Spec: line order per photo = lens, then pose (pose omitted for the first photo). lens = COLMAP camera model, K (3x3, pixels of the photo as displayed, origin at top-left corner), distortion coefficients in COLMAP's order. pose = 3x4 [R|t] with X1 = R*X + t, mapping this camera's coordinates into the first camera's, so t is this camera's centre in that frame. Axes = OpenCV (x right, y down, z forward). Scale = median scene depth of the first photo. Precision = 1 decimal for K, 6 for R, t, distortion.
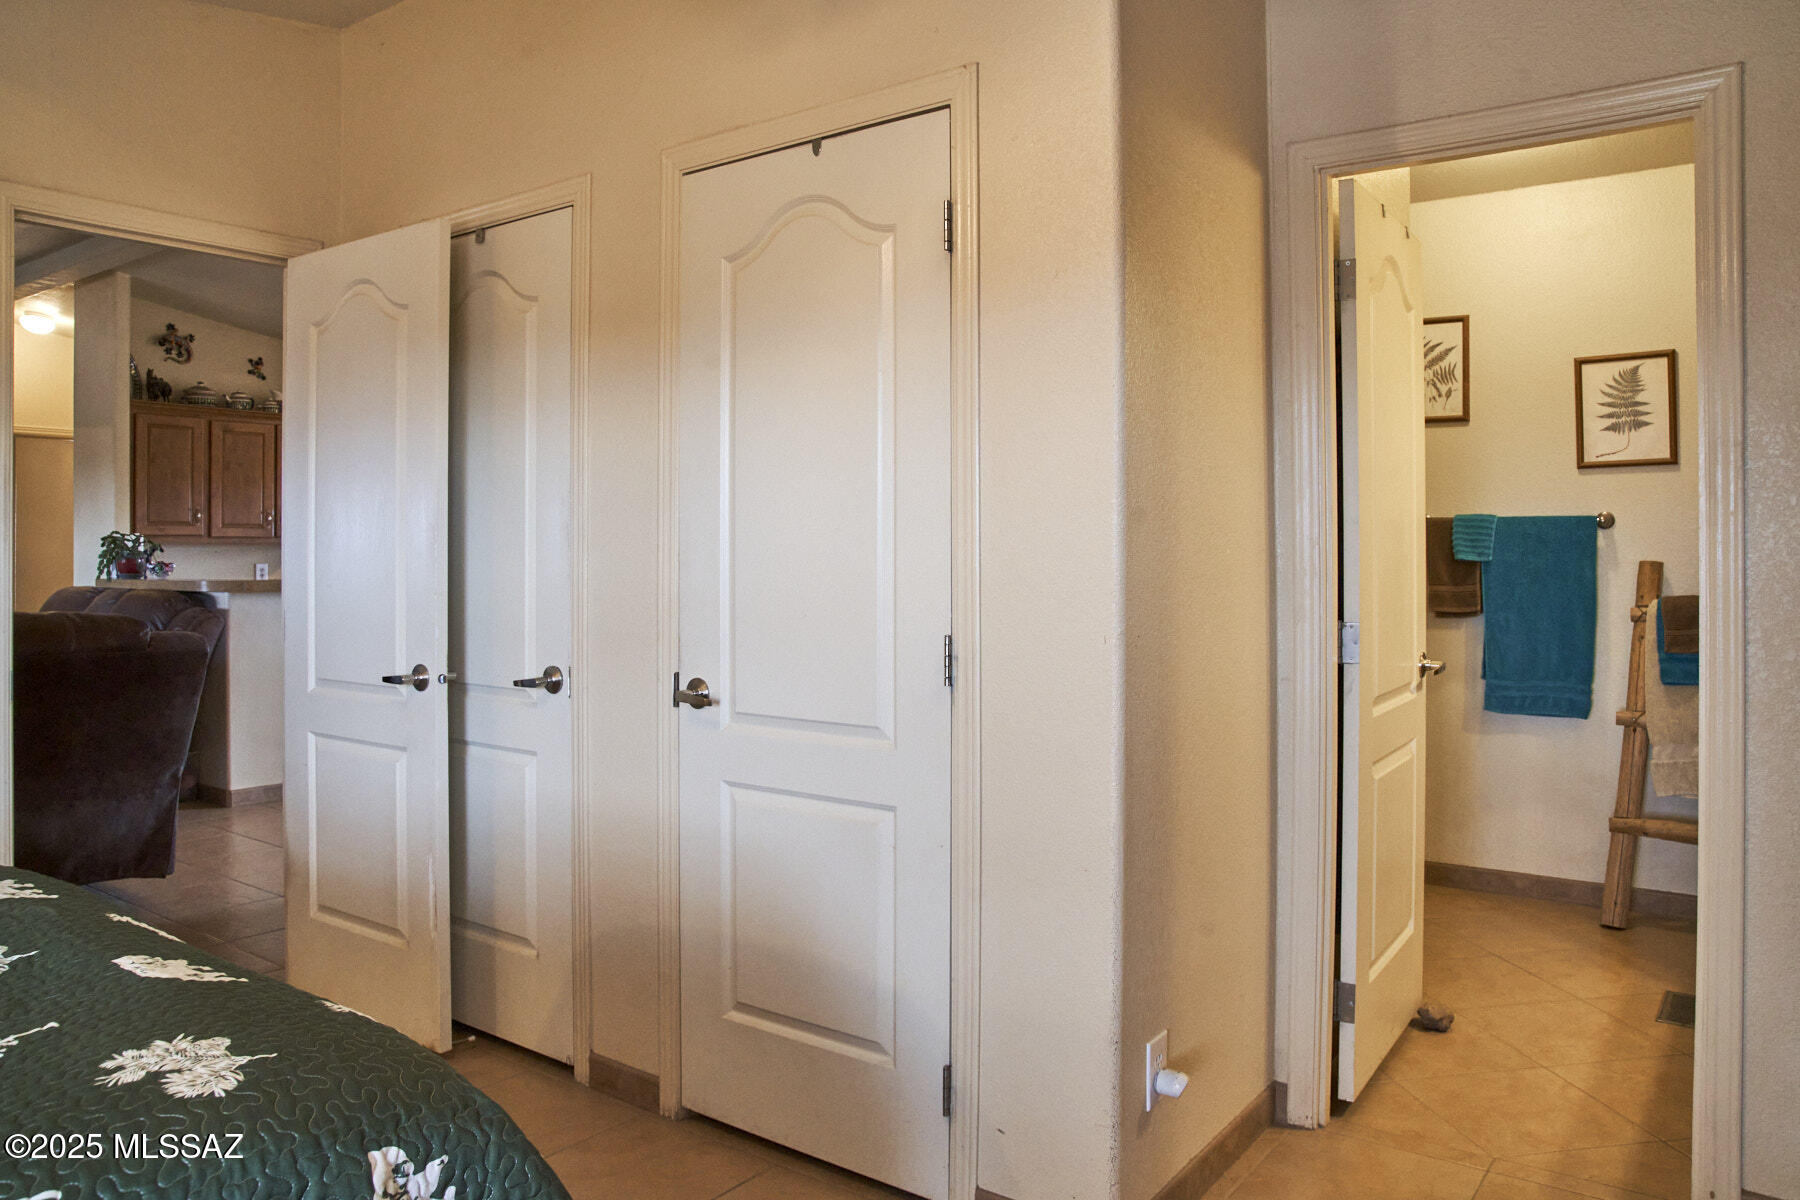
lens RADIAL K [[1217.0, 0, 896.9], [0, 1217.0, 559.8], [0, 0, 1]] dist [-0.098428, 0.000473]
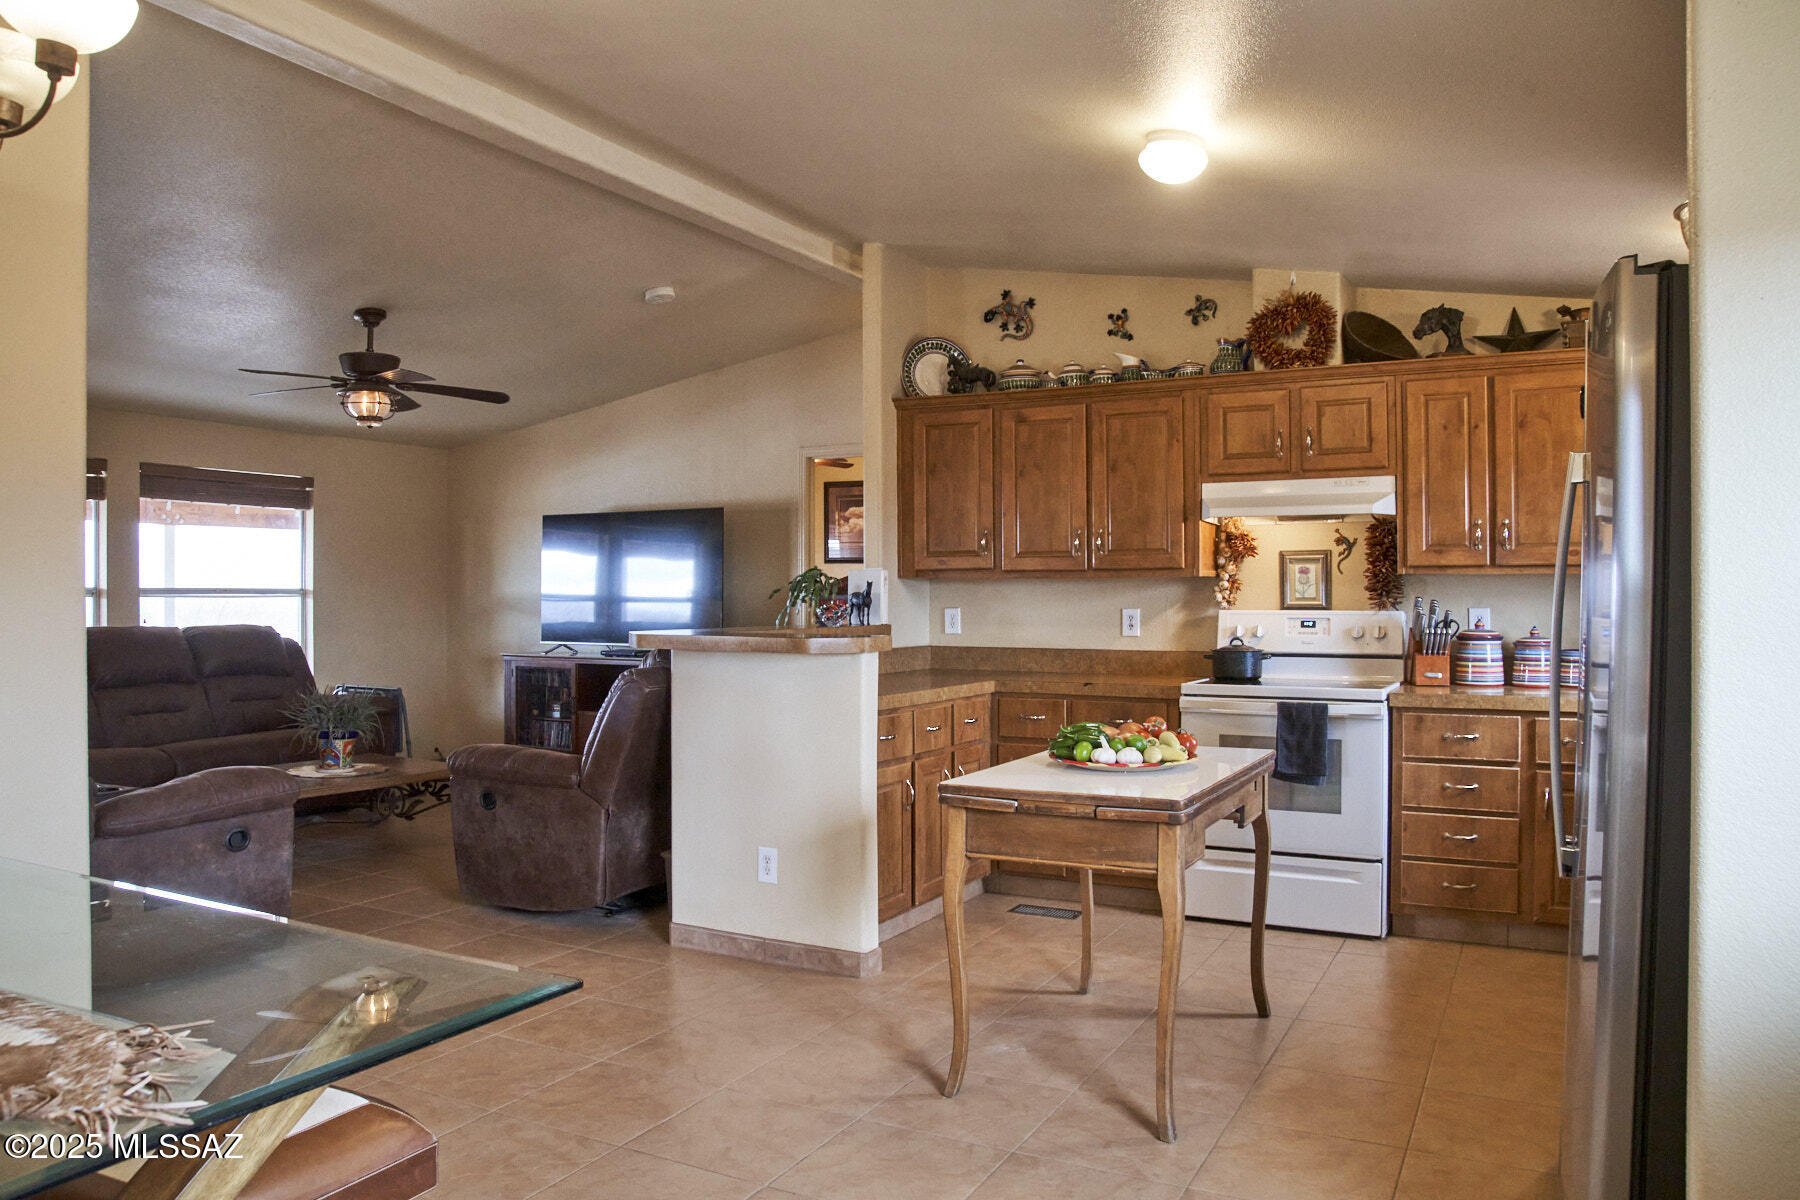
lens RADIAL K [[1279.7, 0, 900.0], [0, 1279.7, 600.0], [0, 0, 1]] dist [-0.112301, 0.088034]
pose [[0.128144, 0.012027, -0.991683, 0.191791], [-0.005620, 0.999919, 0.011401, -0.010083], [0.991740, 0.004112, 0.128202, 0.832943]]
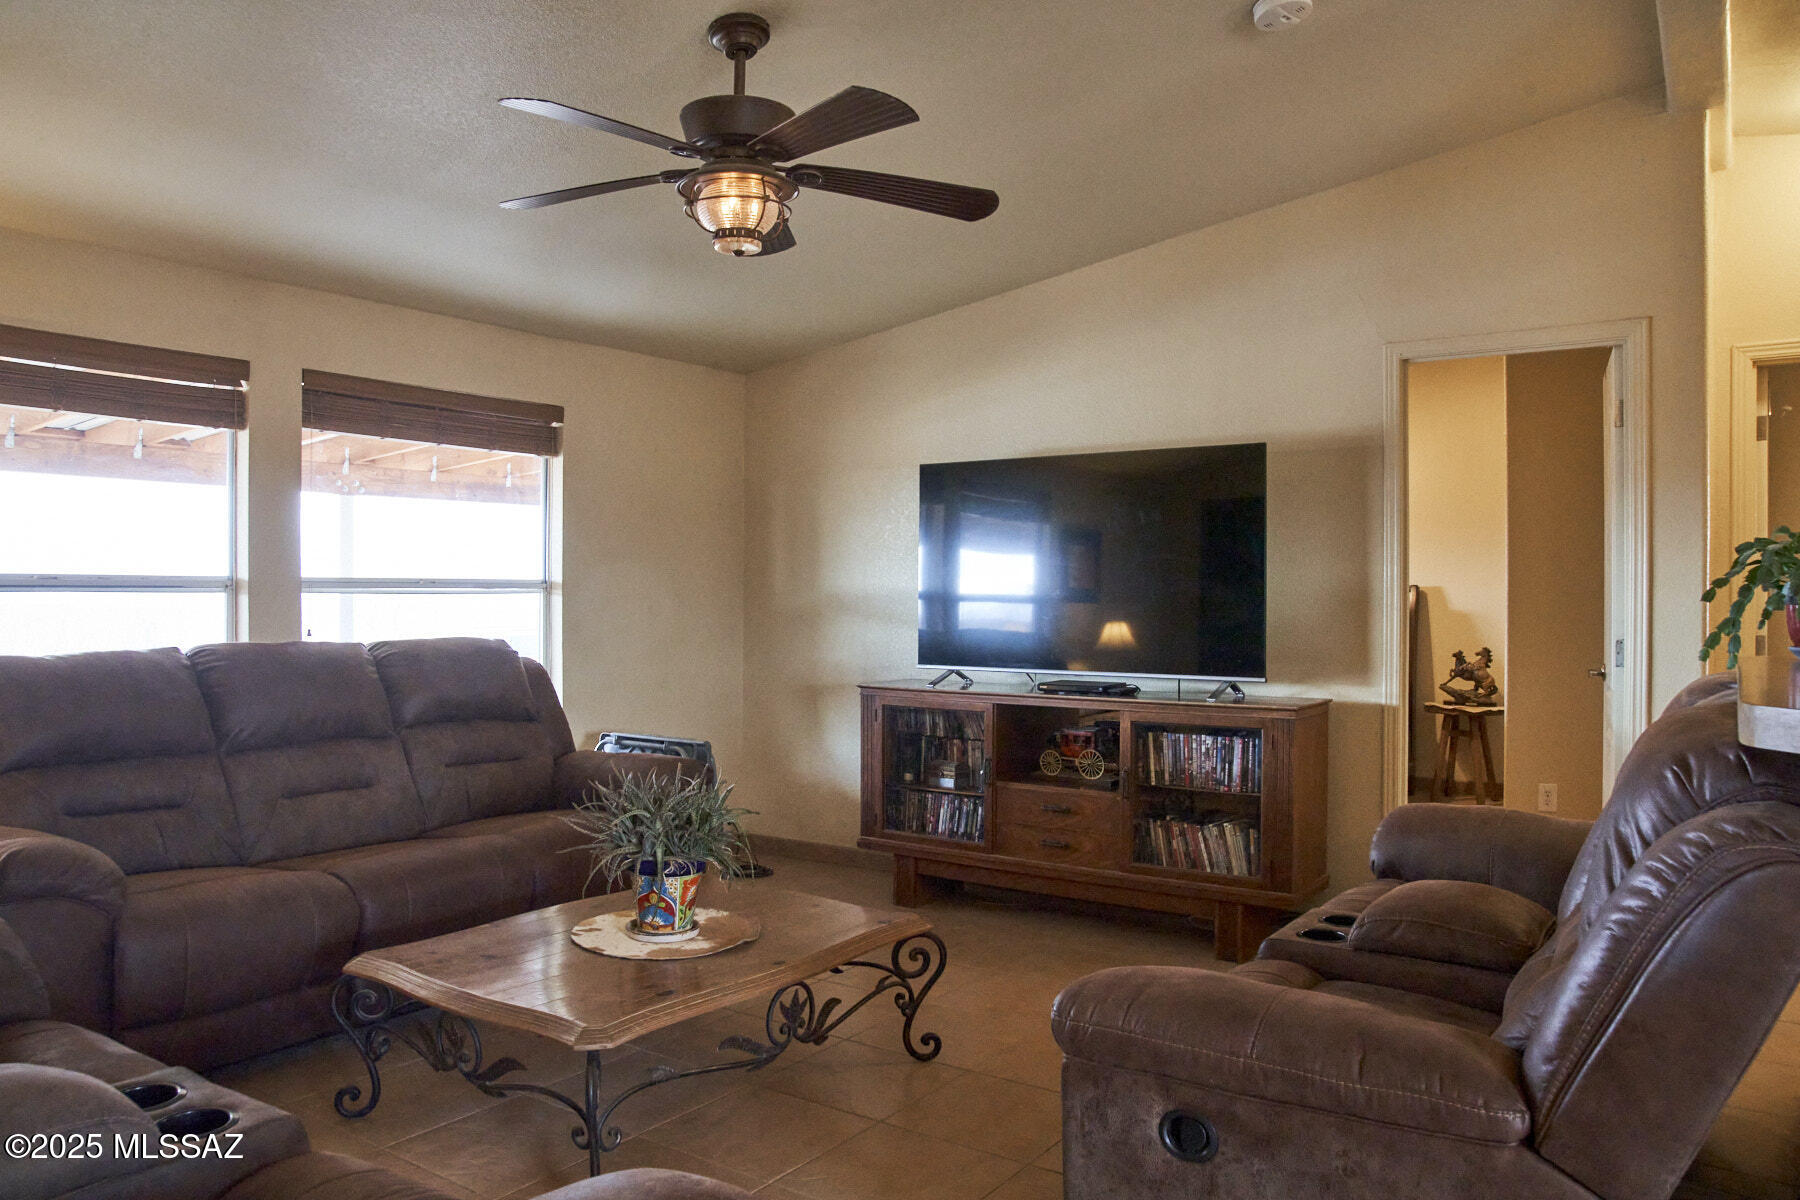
lens RADIAL K [[1279.7, 0, 900.0], [0, 1279.7, 600.0], [0, 0, 1]] dist [-0.112301, 0.088034]
pose [[0.013680, 0.013361, -0.999817, -0.260690], [-0.006087, 0.999893, 0.013279, -0.004044], [0.999888, 0.005904, 0.013760, 0.638436]]
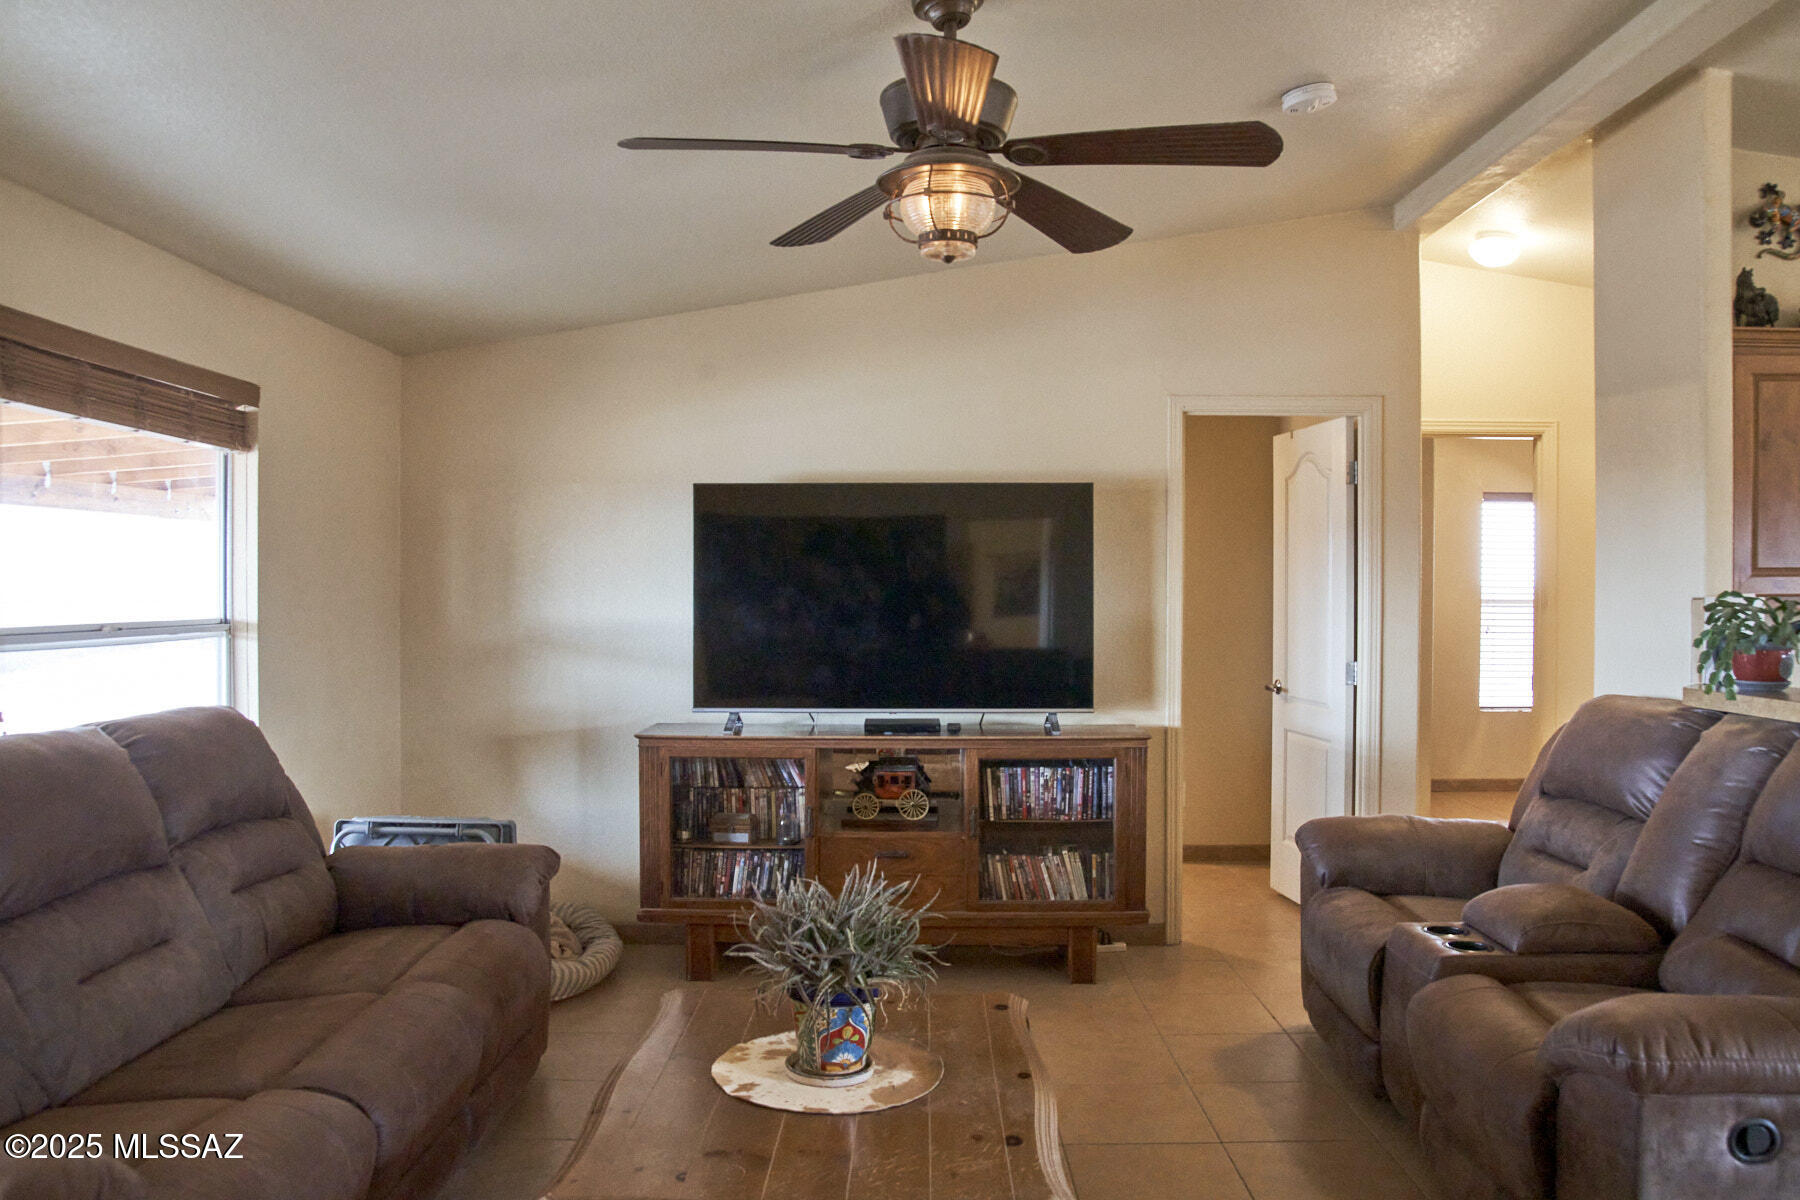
lens RADIAL K [[1298.4, 0, 907.6], [0, 1298.4, 615.2], [0, 0, 1]] dist [-0.123427, 0.094792]
pose [[0.579179, 0.024472, -0.814833, -0.392100], [-0.008276, 0.999674, 0.024141, -0.021431], [0.815158, -0.007238, 0.579193, 0.369724]]
